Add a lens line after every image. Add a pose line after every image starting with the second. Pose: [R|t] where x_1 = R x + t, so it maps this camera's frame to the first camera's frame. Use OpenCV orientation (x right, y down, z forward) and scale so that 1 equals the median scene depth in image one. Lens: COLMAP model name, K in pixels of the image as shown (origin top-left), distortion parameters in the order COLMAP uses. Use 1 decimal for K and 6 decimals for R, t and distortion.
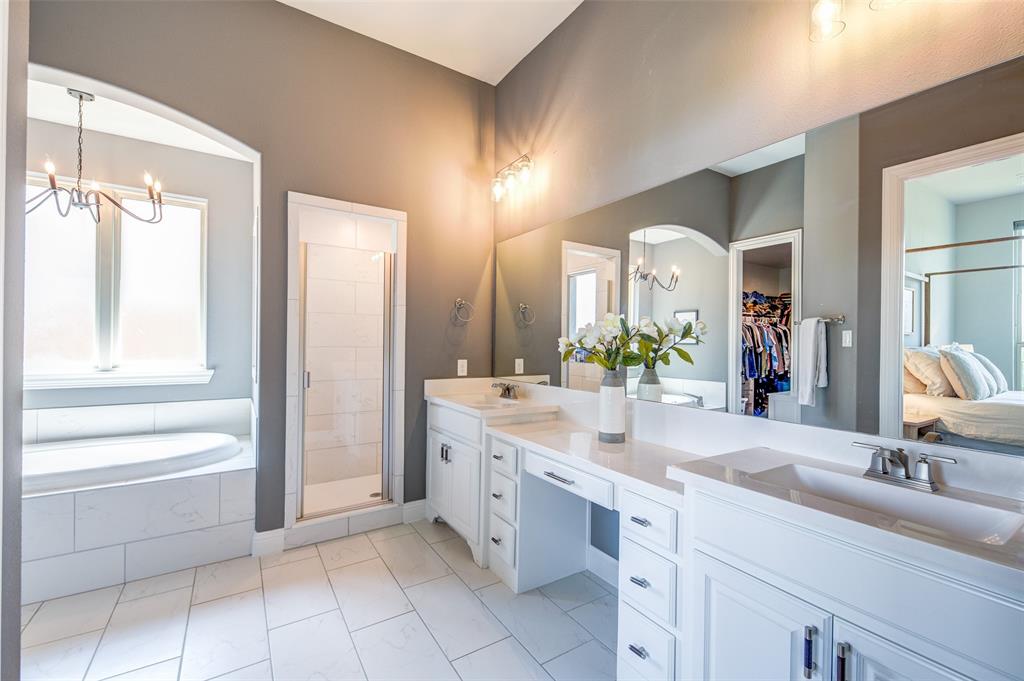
lens RADIAL K [[431.7, 0, 517.1], [0, 431.7, 338.9], [0, 0, 1]] dist [0.009932, -0.000577]
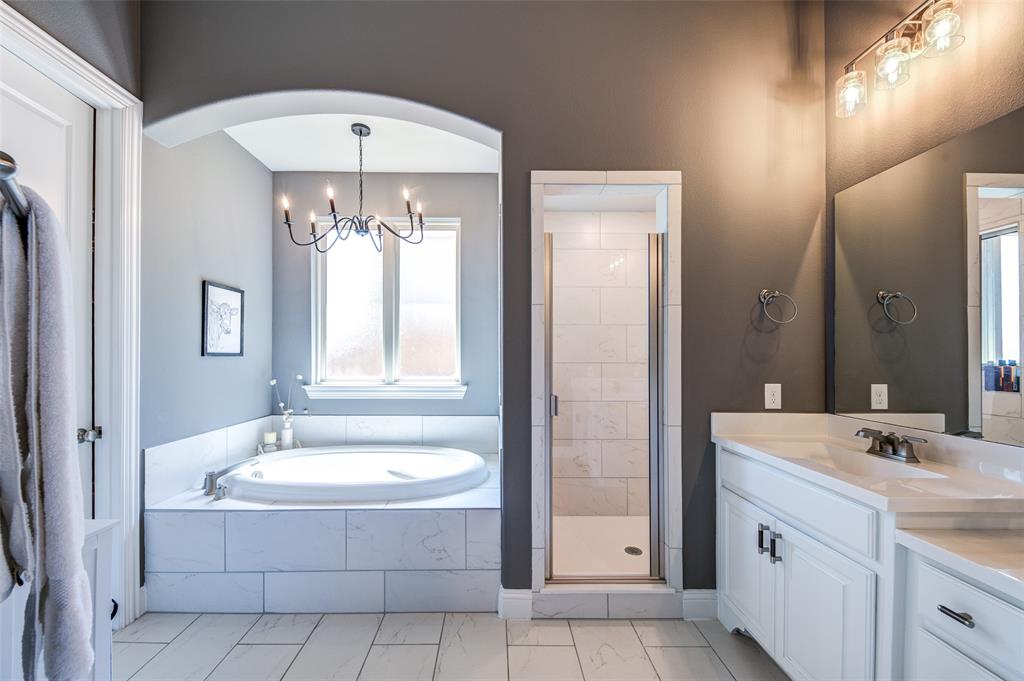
lens RADIAL K [[407.5, 0, 496.8], [0, 407.5, 350.8], [0, 0, 1]] dist [-0.000049, -0.000063]
pose [[0.842551, -0.014662, -0.538418, -0.157429], [0.010483, 0.999886, -0.010825, 0.001094], [0.538515, 0.003476, 0.842609, 0.289222]]
